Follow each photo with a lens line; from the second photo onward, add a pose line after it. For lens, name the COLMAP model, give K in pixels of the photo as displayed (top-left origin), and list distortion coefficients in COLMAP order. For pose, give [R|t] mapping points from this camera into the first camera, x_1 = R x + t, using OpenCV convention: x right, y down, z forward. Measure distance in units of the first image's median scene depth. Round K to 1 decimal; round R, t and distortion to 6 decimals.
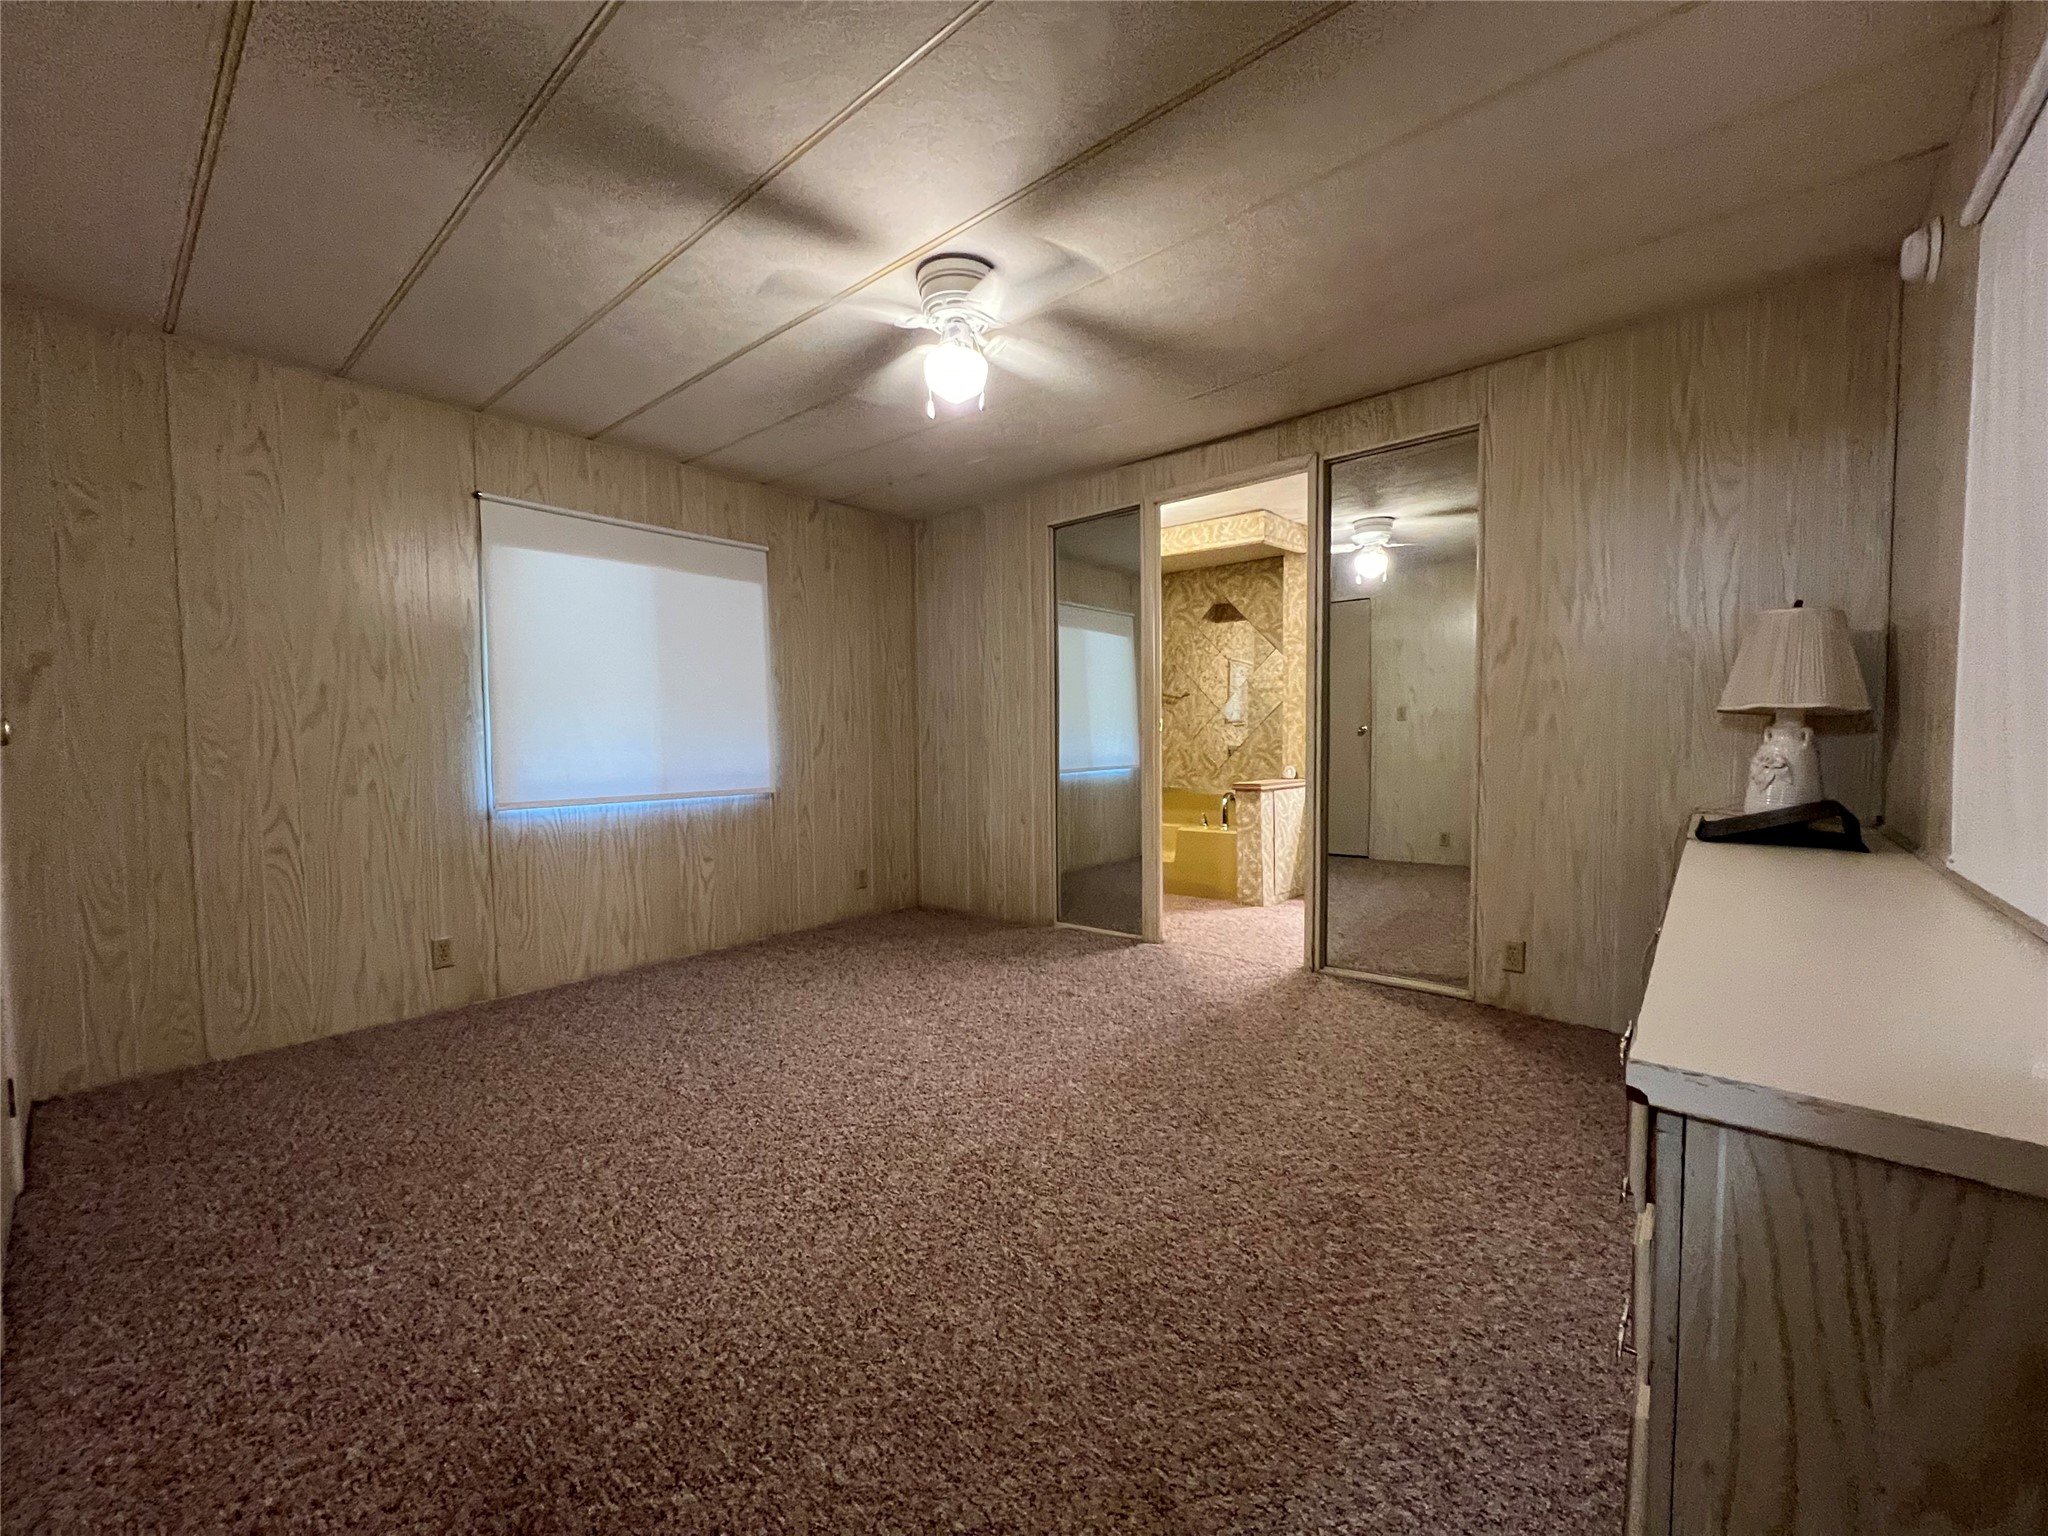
lens RADIAL K [[814.2, 0, 1026.5], [0, 814.2, 772.3], [0, 0, 1]] dist [-0.001754, 0.000724]
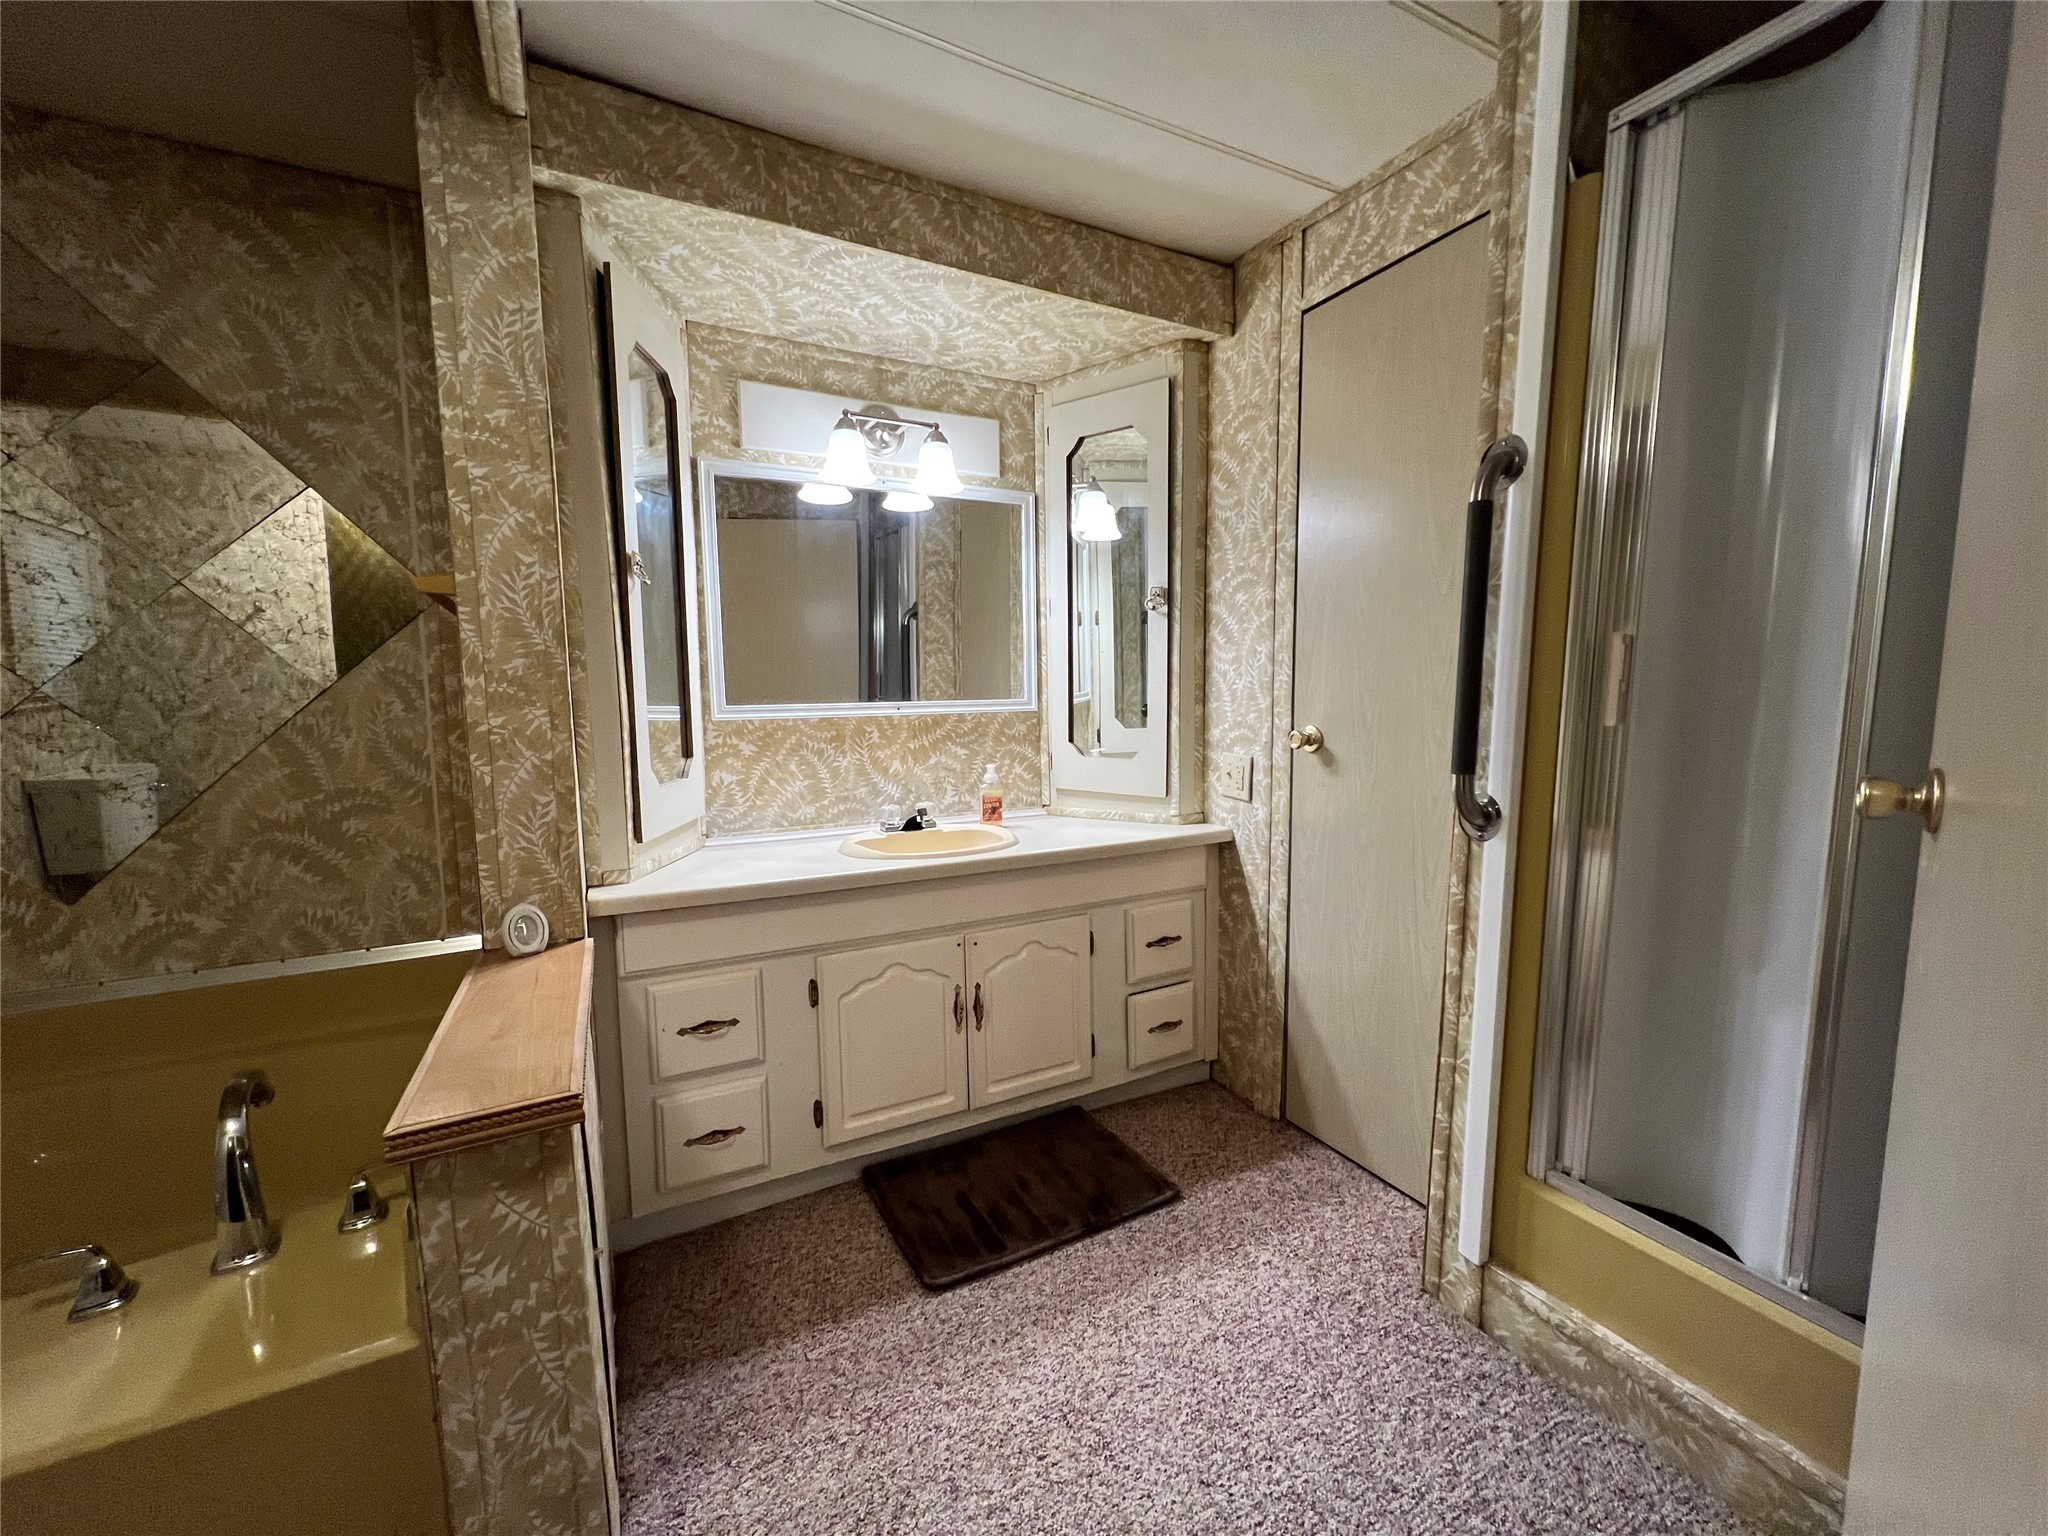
lens RADIAL K [[814.2, 0, 1026.5], [0, 814.2, 772.3], [0, 0, 1]] dist [-0.001754, 0.000724]
pose [[0.372258, -0.092026, 0.923556, 0.135845], [0.047051, 0.995664, 0.080246, -0.067496], [-0.926936, 0.013582, 0.374974, 0.738965]]
